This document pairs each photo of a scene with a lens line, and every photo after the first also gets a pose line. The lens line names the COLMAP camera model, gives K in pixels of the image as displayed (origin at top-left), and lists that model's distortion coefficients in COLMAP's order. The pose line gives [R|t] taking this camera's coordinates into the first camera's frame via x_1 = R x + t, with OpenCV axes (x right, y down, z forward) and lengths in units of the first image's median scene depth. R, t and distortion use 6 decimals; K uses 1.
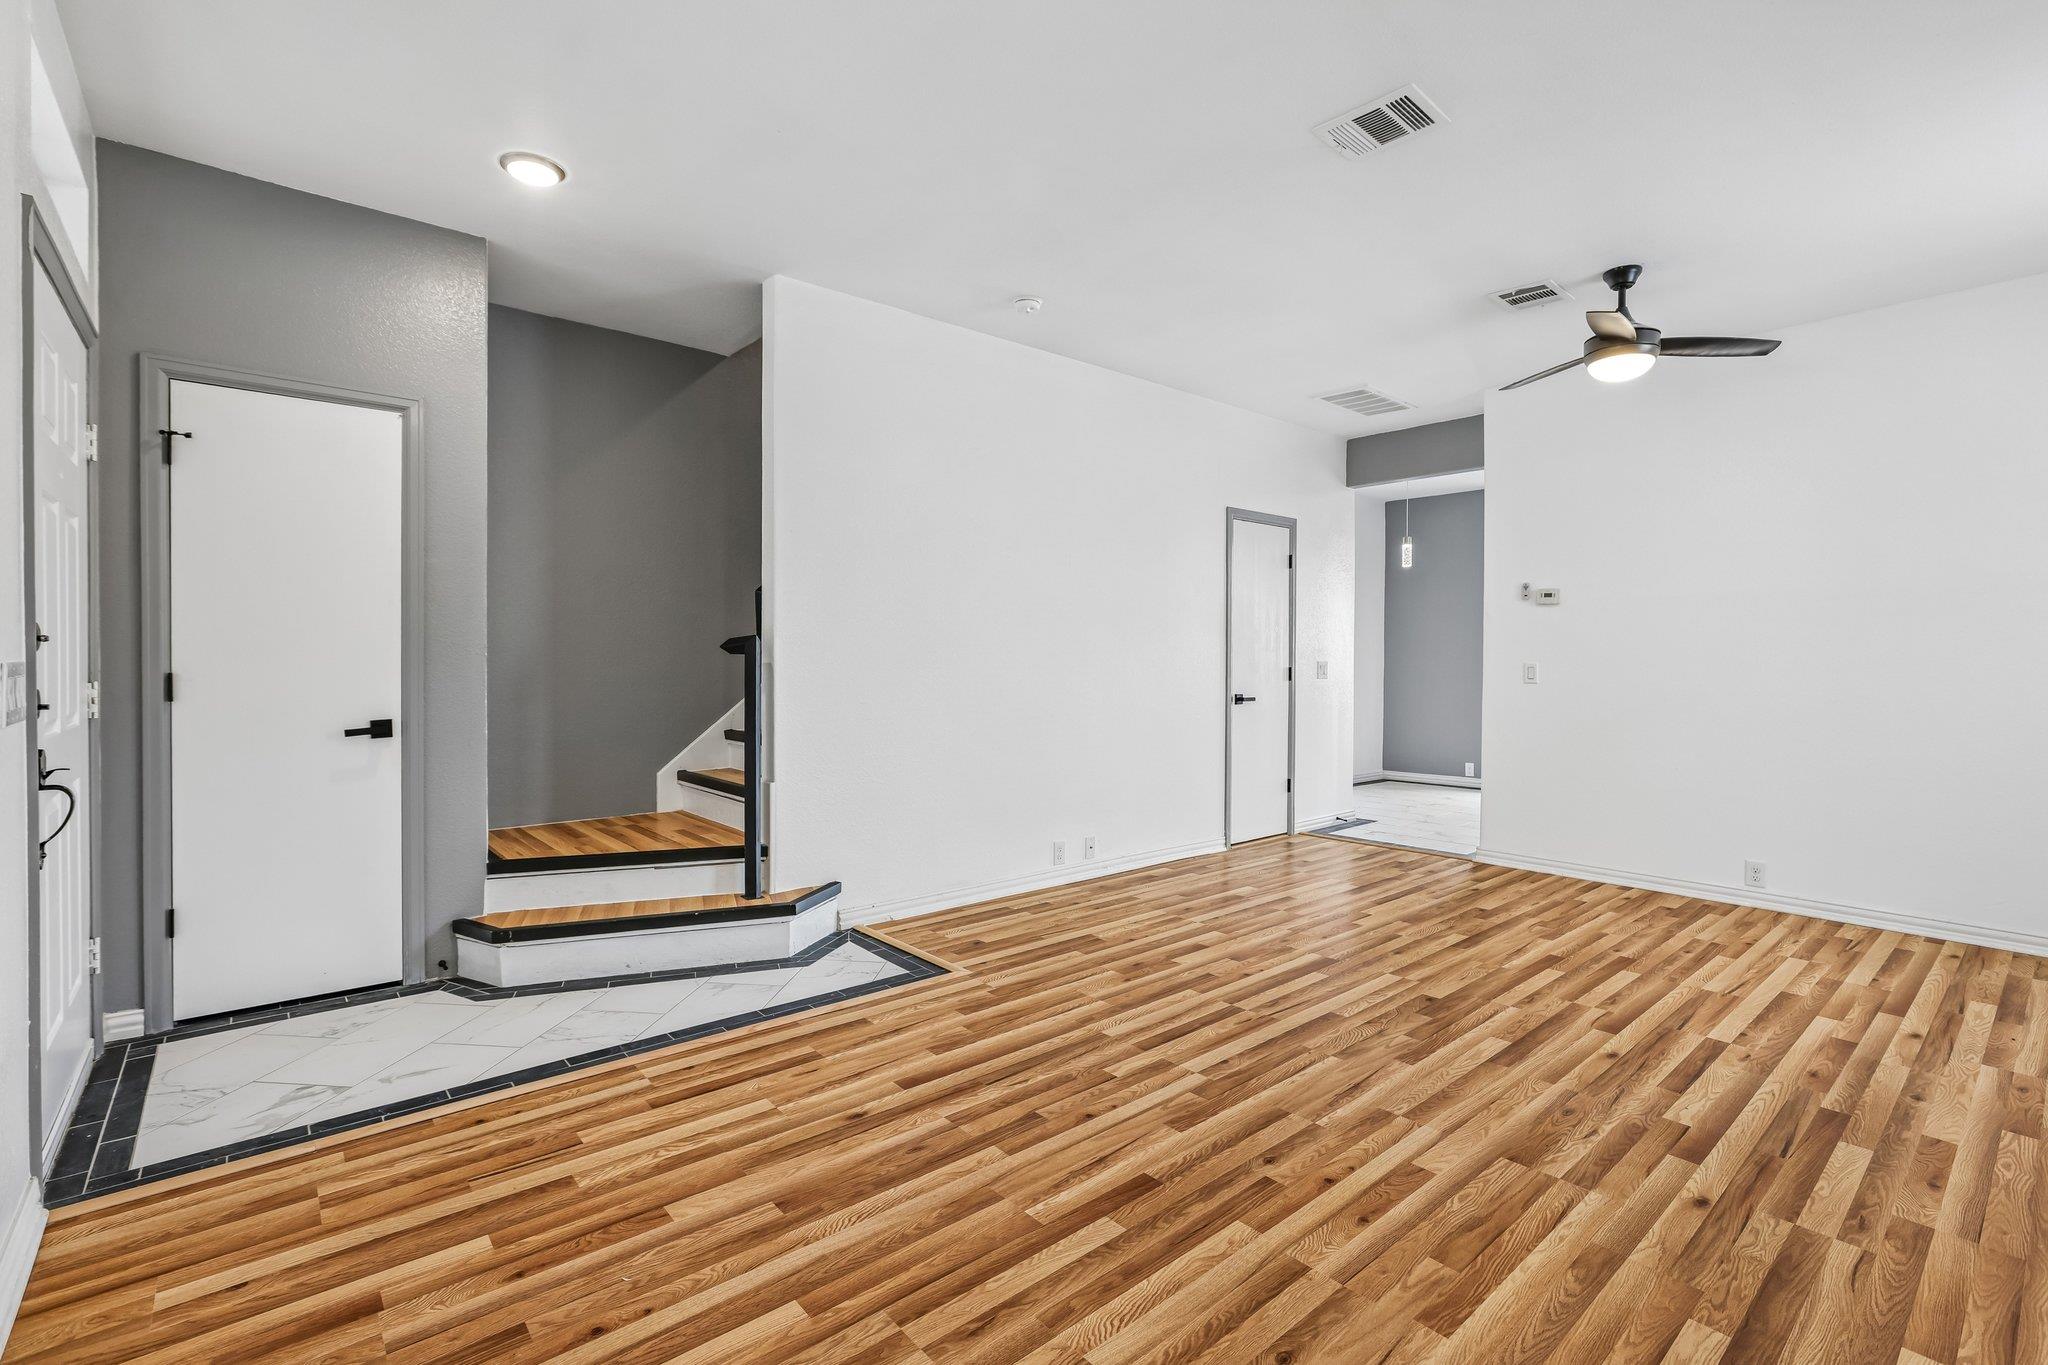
lens RADIAL K [[921.0, 0, 1014.0], [0, 921.0, 674.0], [0, 0, 1]] dist [-0.026786, 0.015398]
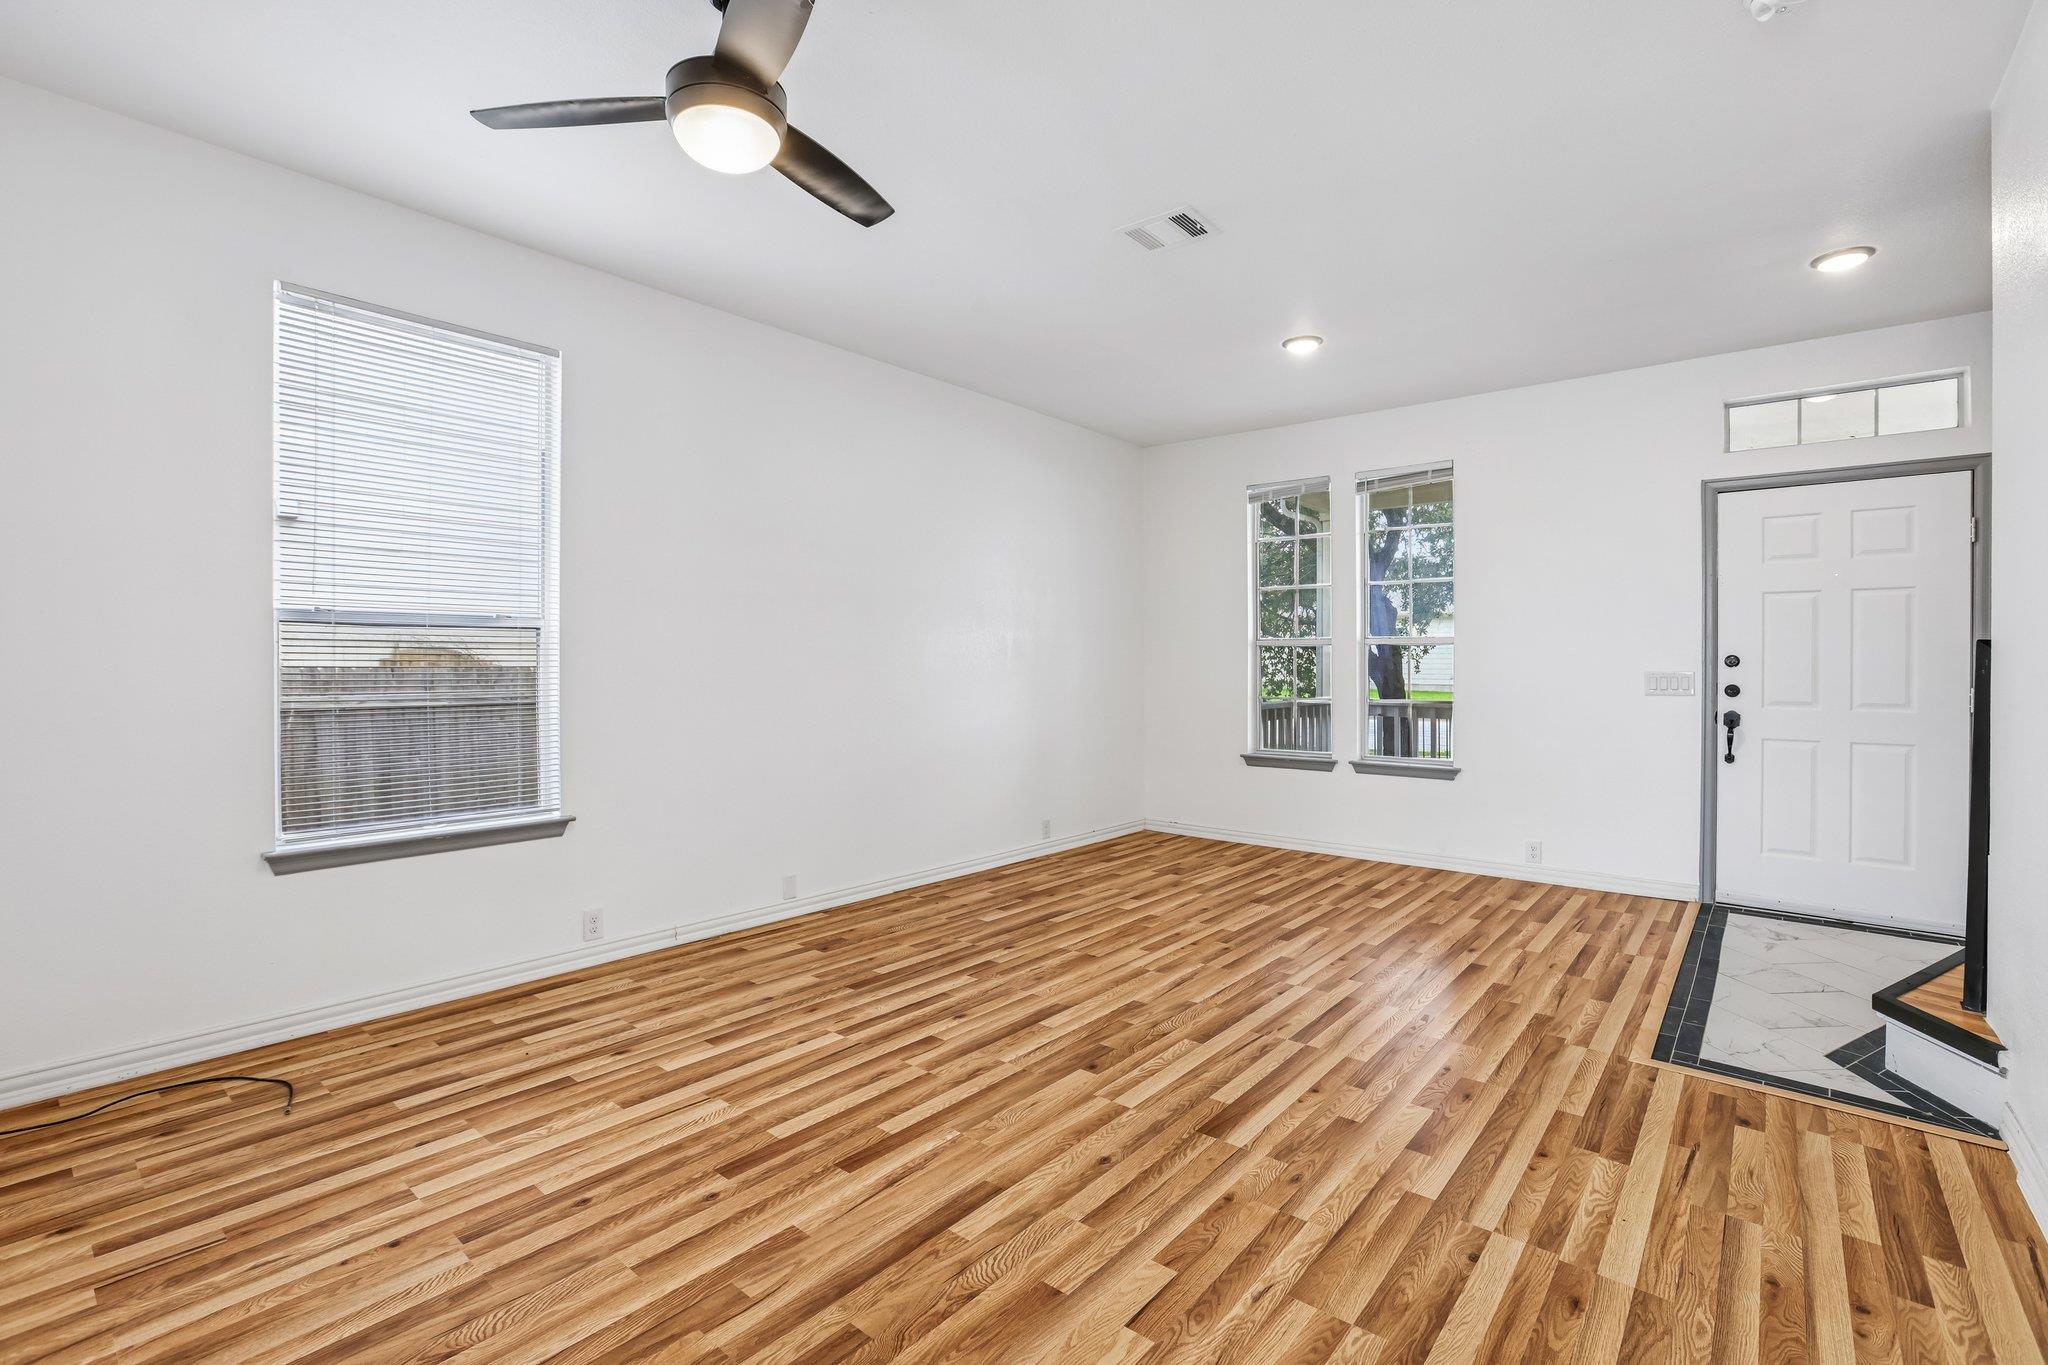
lens RADIAL K [[933.3, 0, 1021.6], [0, 933.3, 666.8], [0, 0, 1]] dist [-0.047189, 0.016263]
pose [[-0.984352, -0.008768, -0.175992, 0.719274], [-0.011479, 0.999831, 0.014389, -0.028365], [0.175836, 0.016184, -0.984286, 1.950794]]
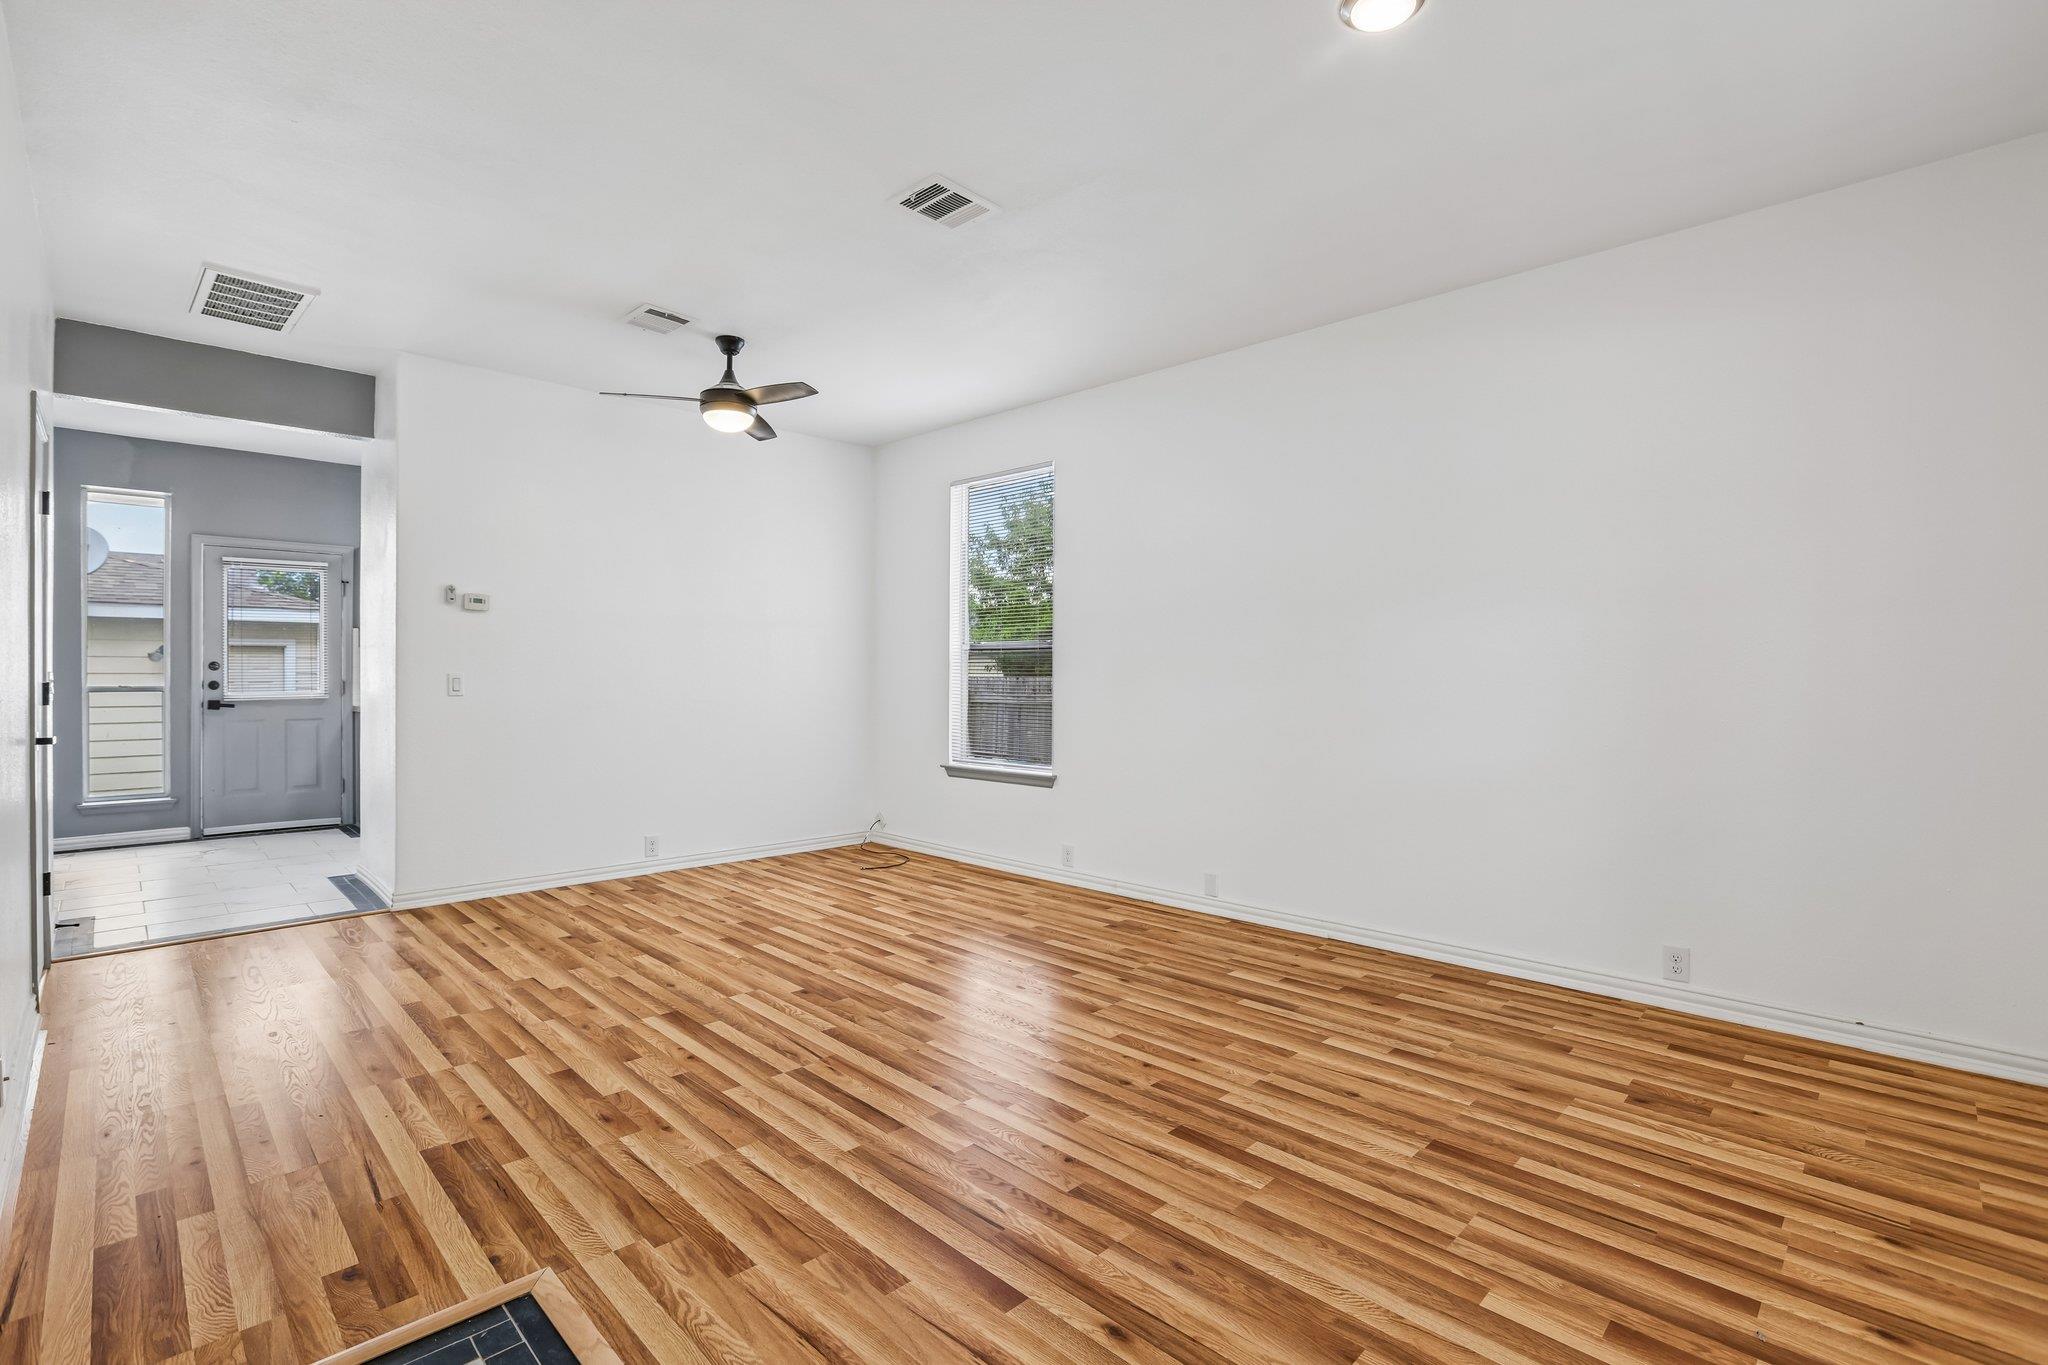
lens RADIAL K [[933.3, 0, 1021.6], [0, 933.3, 666.8], [0, 0, 1]] dist [-0.047189, 0.016263]
pose [[-0.082244, 0.004122, 0.996604, -0.679649], [0.012972, 0.999911, -0.003065, -0.015306], [-0.996528, 0.012676, -0.082290, 0.889503]]
